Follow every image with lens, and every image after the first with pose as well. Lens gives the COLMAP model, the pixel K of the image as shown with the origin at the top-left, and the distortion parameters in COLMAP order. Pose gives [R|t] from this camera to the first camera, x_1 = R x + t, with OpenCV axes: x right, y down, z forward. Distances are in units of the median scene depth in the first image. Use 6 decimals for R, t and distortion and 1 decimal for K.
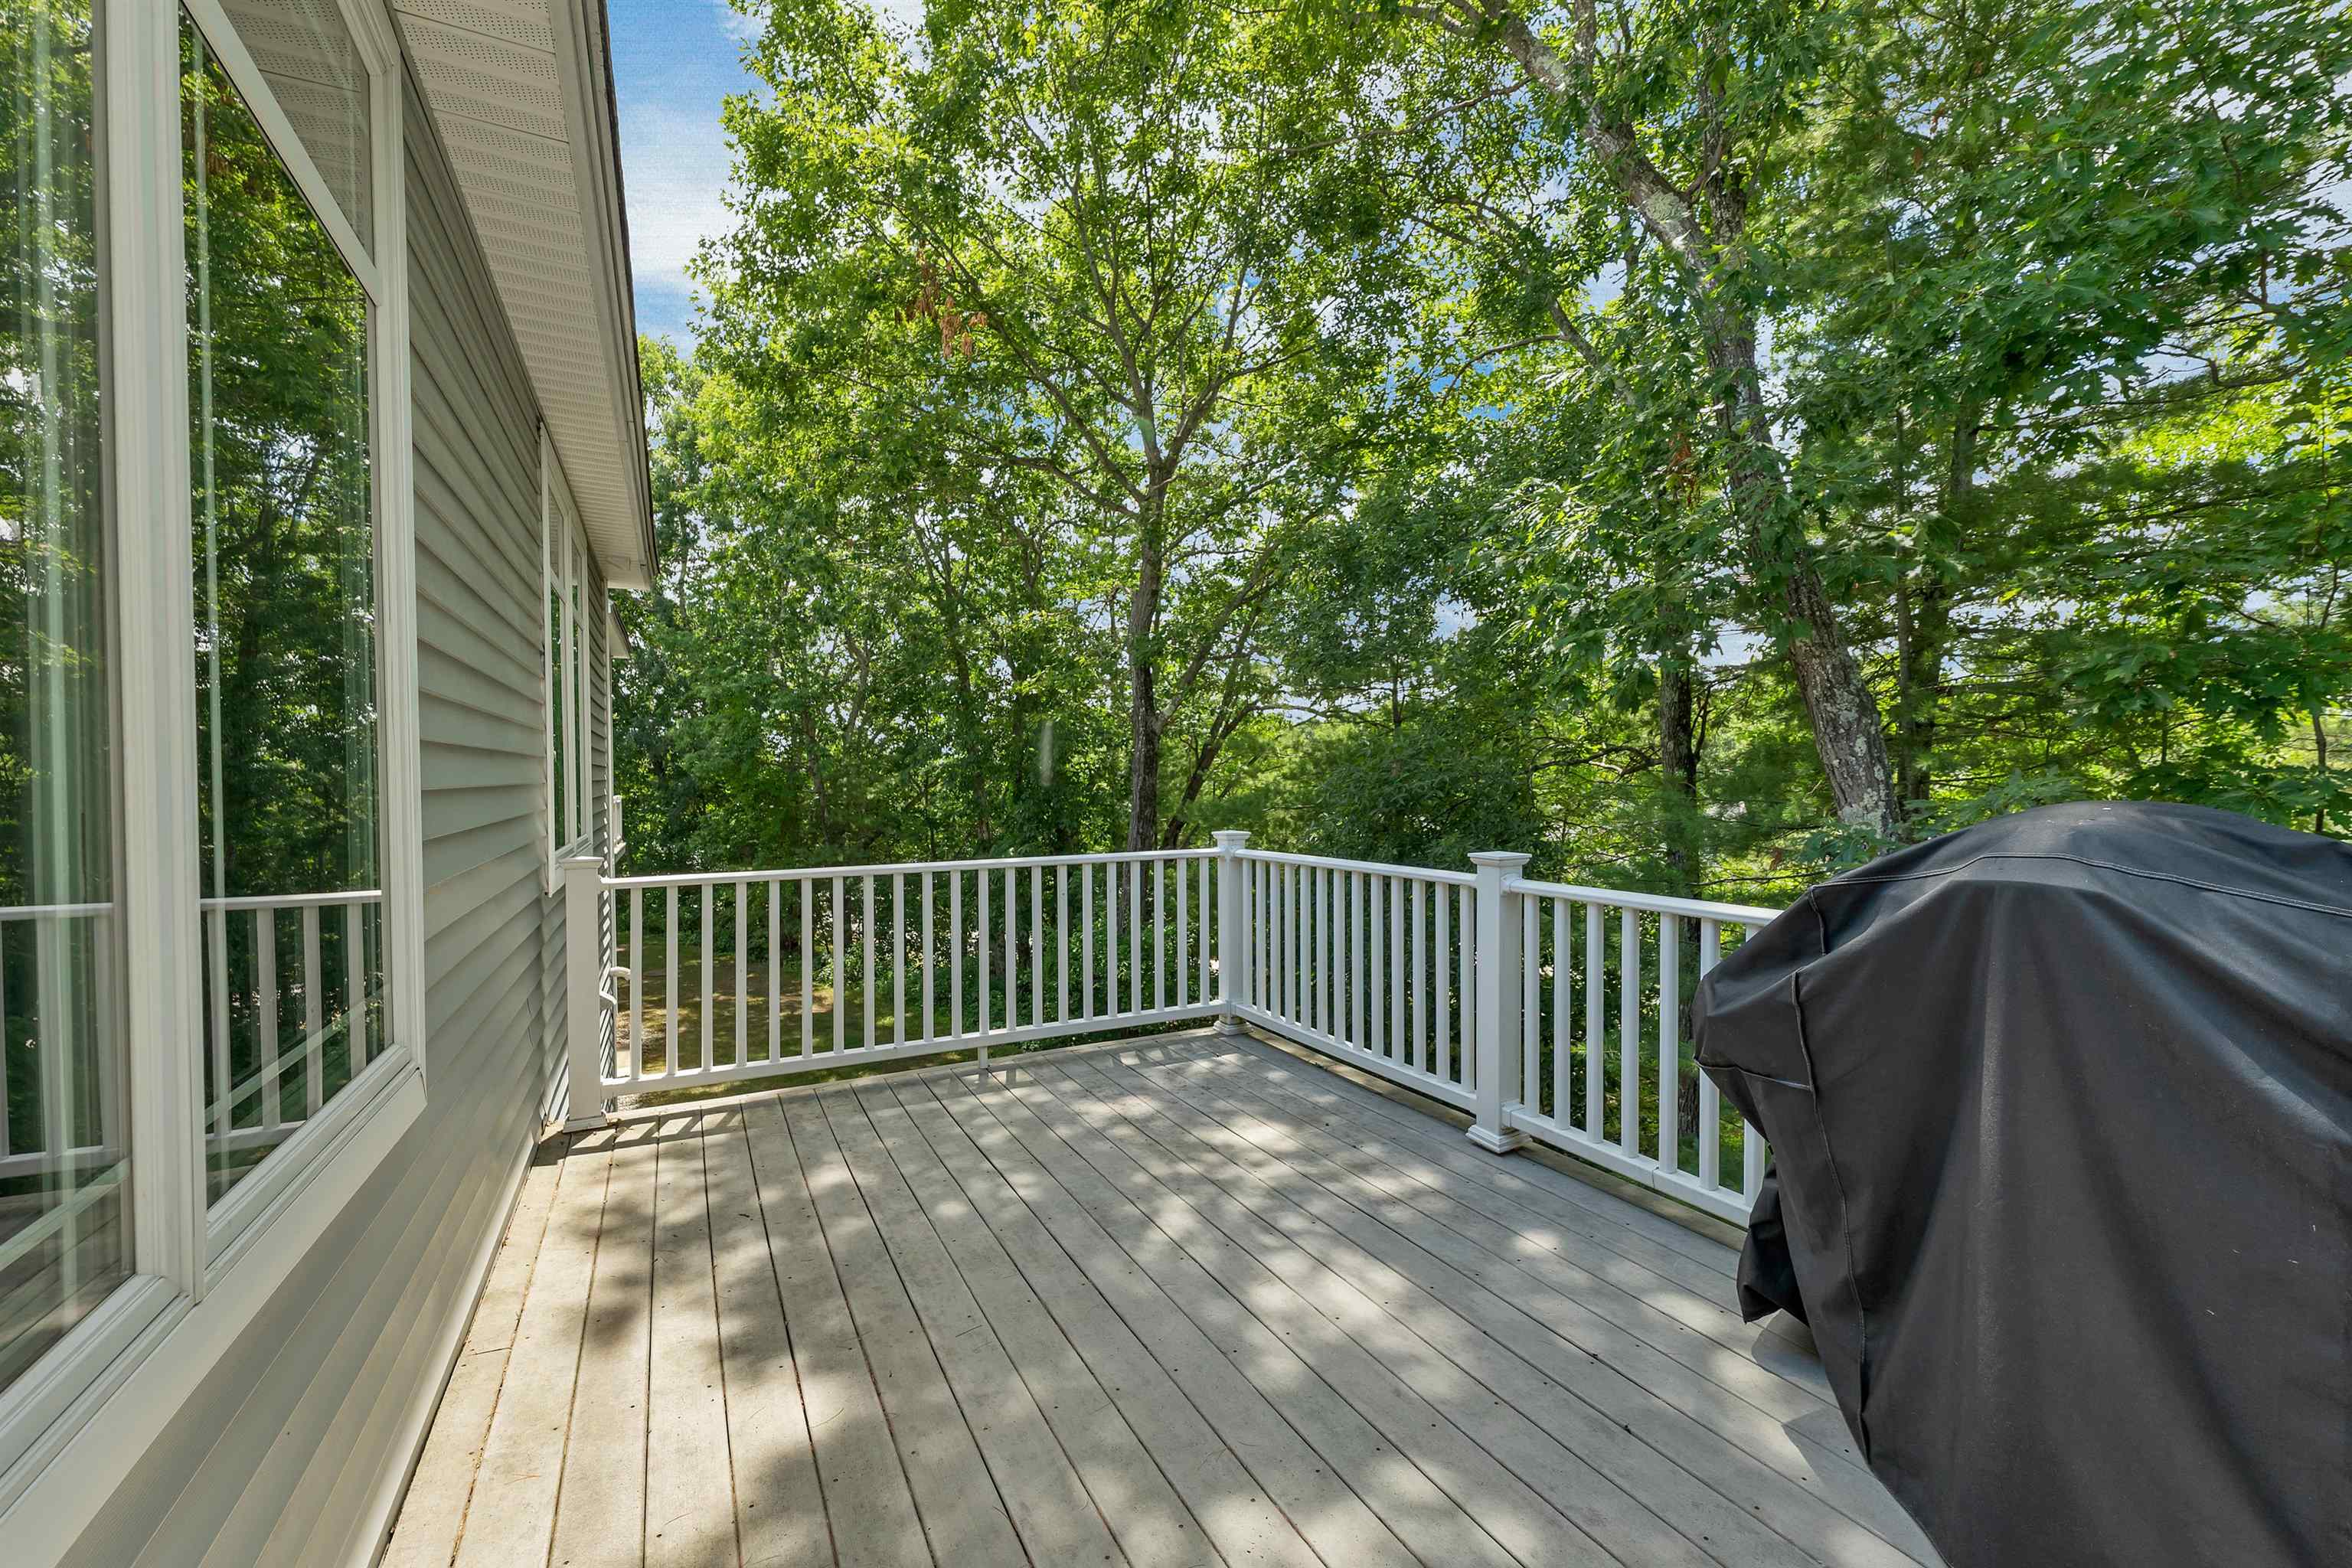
lens RADIAL K [[993.3, 0, 1164.1], [0, 993.3, 797.8], [0, 0, 1]] dist [0.001757, 0.000462]
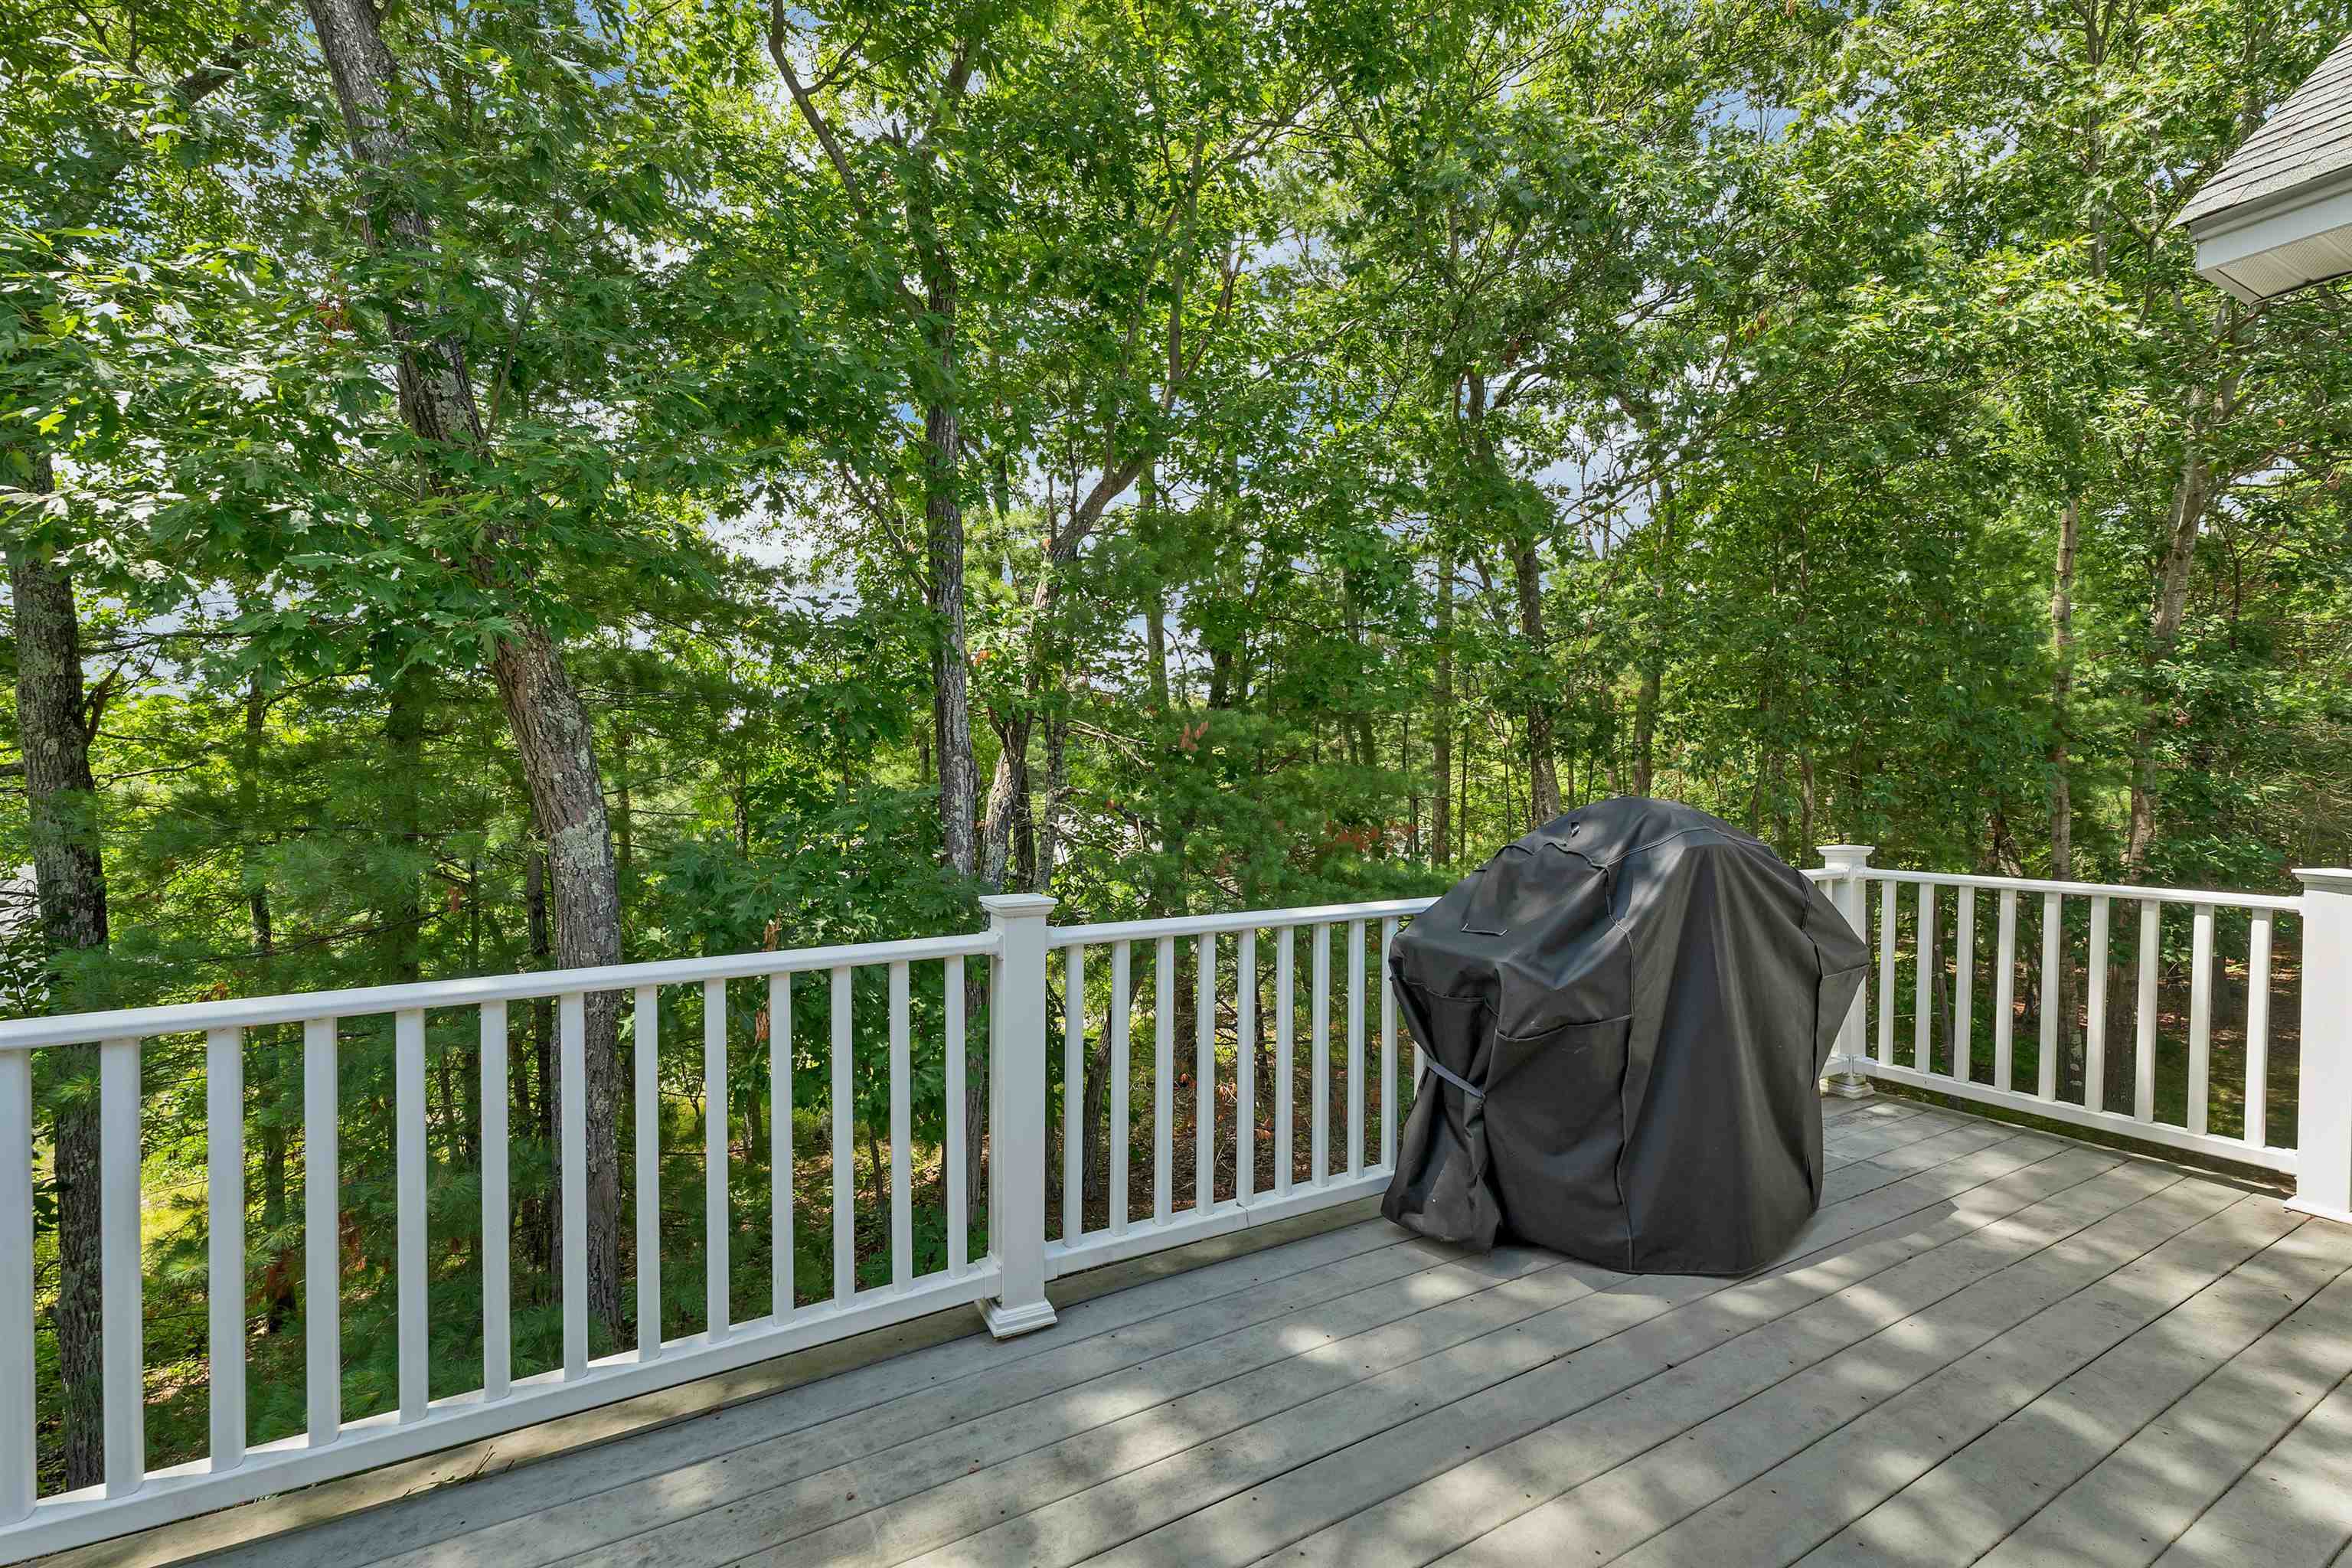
lens RADIAL K [[993.3, 0, 1164.1], [0, 993.3, 797.8], [0, 0, 1]] dist [0.001757, 0.000462]
pose [[-0.039567, -0.008931, 0.999177, -0.403638], [0.031379, 0.999456, 0.010176, -0.019297], [-0.998724, 0.031755, -0.039265, 1.040053]]
